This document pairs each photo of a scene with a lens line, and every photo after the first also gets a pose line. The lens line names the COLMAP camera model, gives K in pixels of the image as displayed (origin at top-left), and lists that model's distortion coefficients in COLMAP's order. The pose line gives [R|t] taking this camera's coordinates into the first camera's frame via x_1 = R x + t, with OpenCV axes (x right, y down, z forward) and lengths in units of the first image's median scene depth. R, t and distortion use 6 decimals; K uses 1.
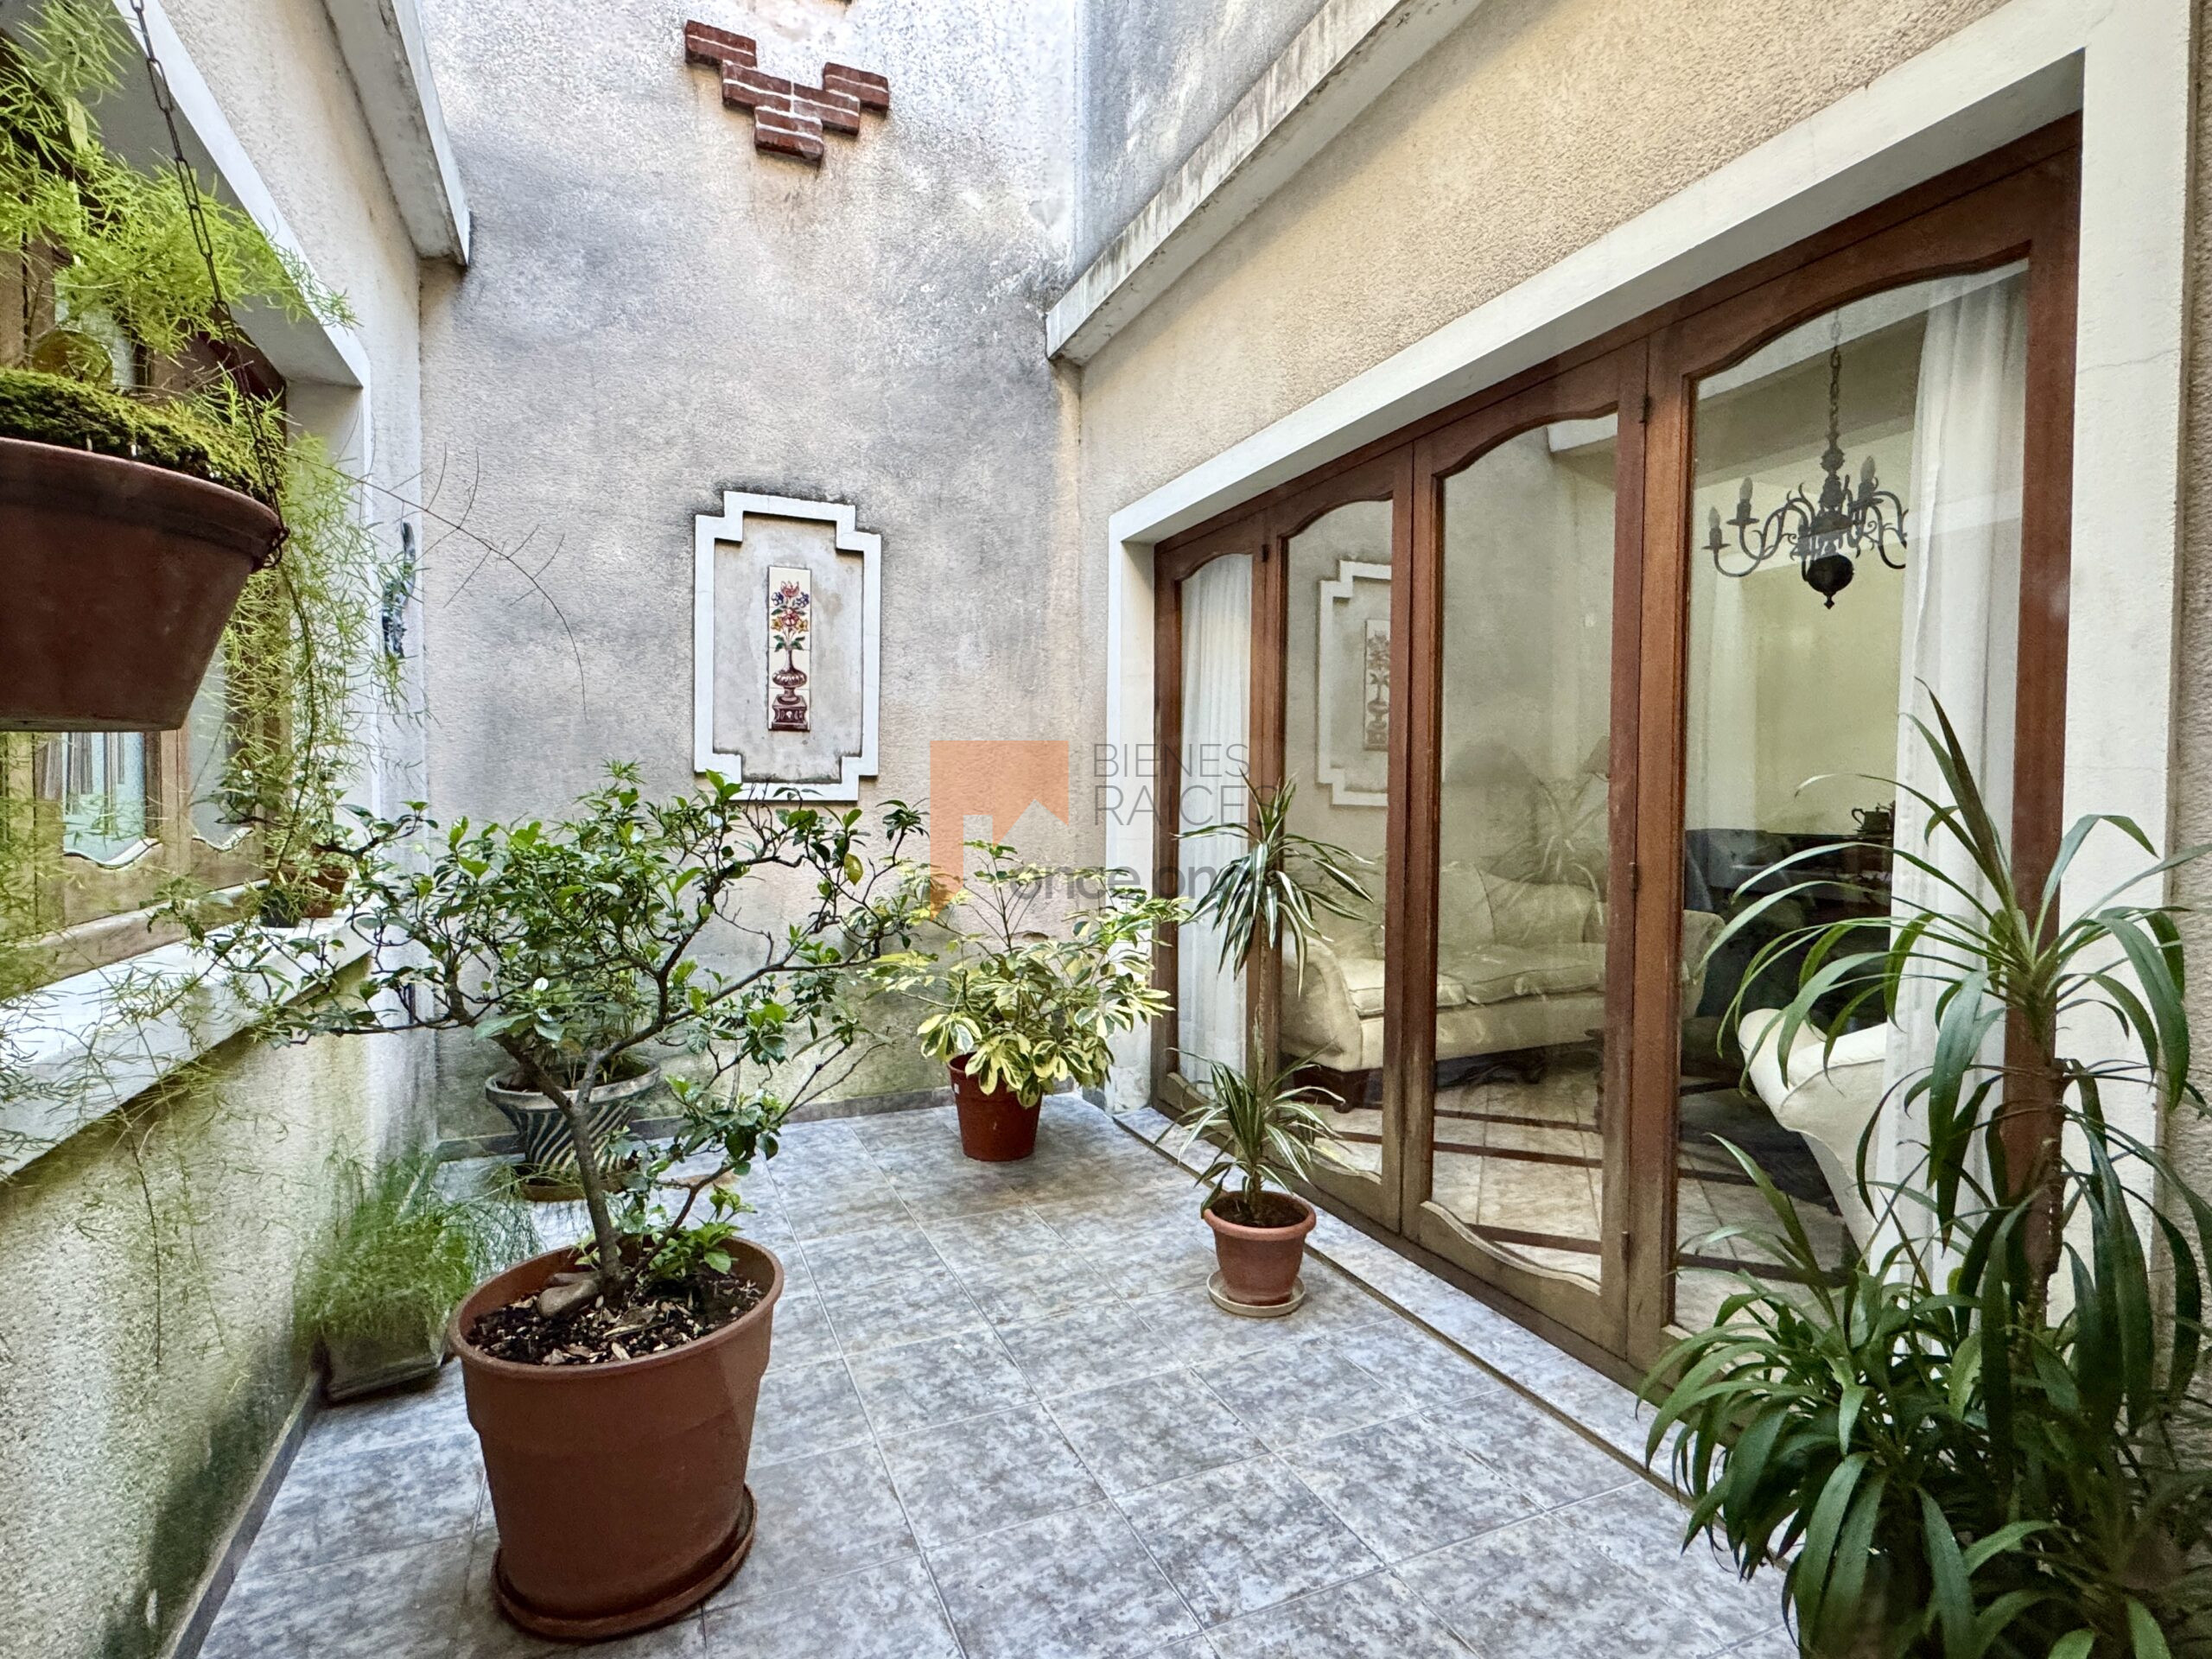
lens RADIAL K [[1110.0, 0, 1109.1], [0, 1110.0, 832.4], [0, 0, 1]] dist [-0.002666, -0.000695]
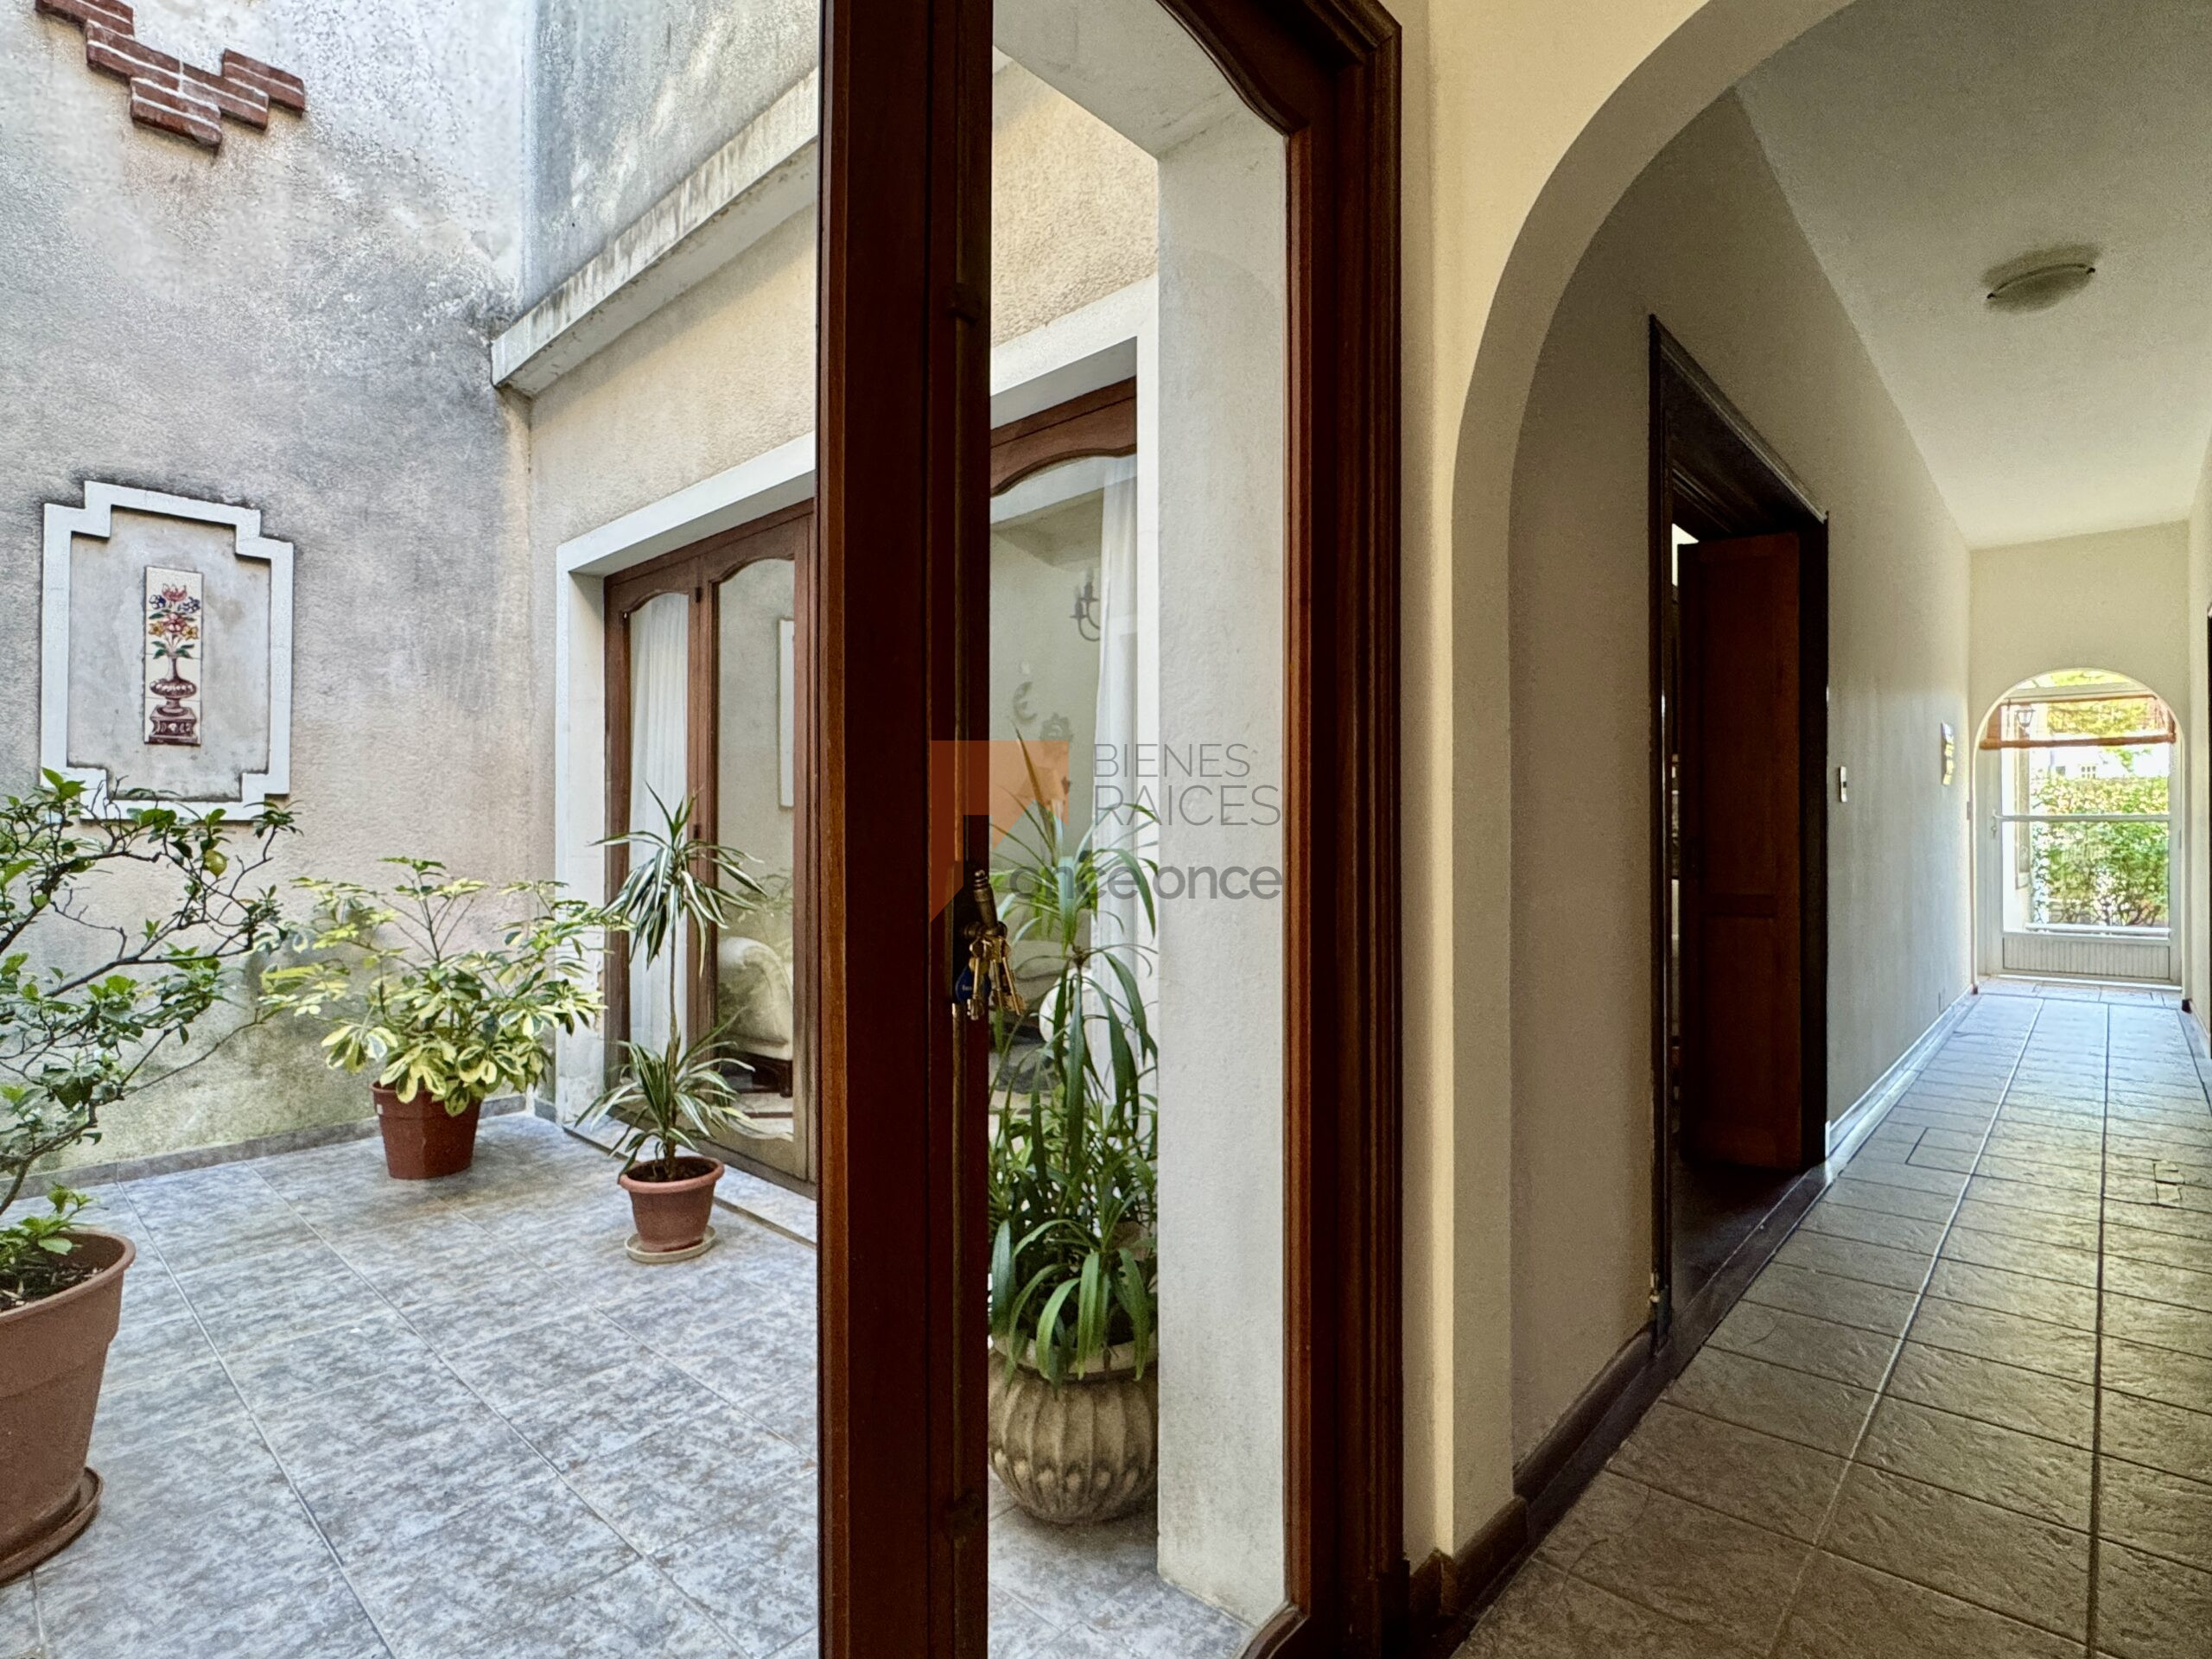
lens RADIAL K [[1110.0, 0, 1102.2], [0, 1110.0, 829.4], [0, 0, 1]] dist [-0.002666, -0.000695]
pose [[0.920095, -0.006276, 0.391645, 0.077919], [0.019141, 0.999398, -0.028952, 0.025604], [-0.391228, 0.034135, 0.919661, -0.186417]]
